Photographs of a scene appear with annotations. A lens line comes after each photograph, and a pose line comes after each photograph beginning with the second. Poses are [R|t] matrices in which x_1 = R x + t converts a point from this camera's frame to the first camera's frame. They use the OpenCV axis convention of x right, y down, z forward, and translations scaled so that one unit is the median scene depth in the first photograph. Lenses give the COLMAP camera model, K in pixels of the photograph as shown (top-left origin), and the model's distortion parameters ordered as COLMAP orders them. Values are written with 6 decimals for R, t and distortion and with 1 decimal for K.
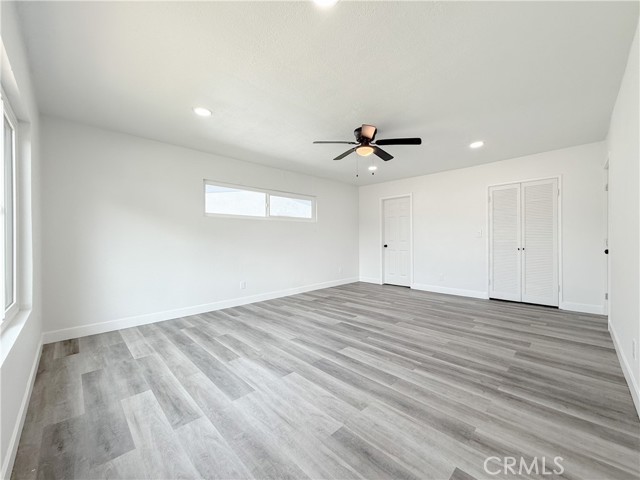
lens RADIAL K [[255.5, 0, 319.5], [0, 255.5, 242.8], [0, 0, 1]] dist [-0.000397, 0.000120]
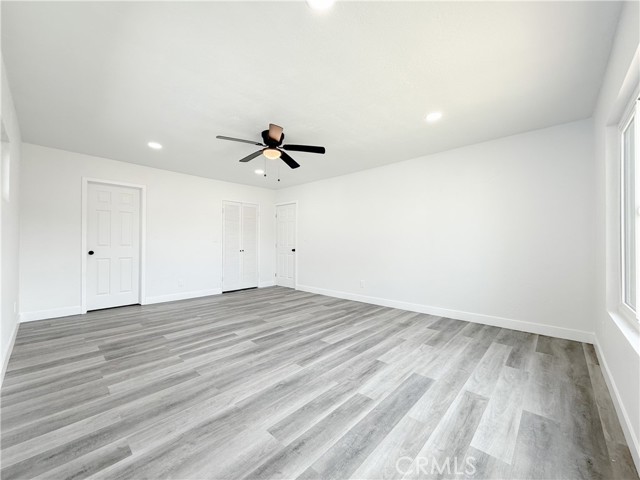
lens RADIAL K [[255.5, 0, 319.3], [0, 255.5, 239.5], [0, 0, 1]] dist [-0.000397, 0.000120]
pose [[-0.046244, 0.022278, 0.998682, -1.041449], [0.009008, 0.999720, -0.021884, -0.003992], [-0.998890, 0.007984, -0.046431, 1.098444]]
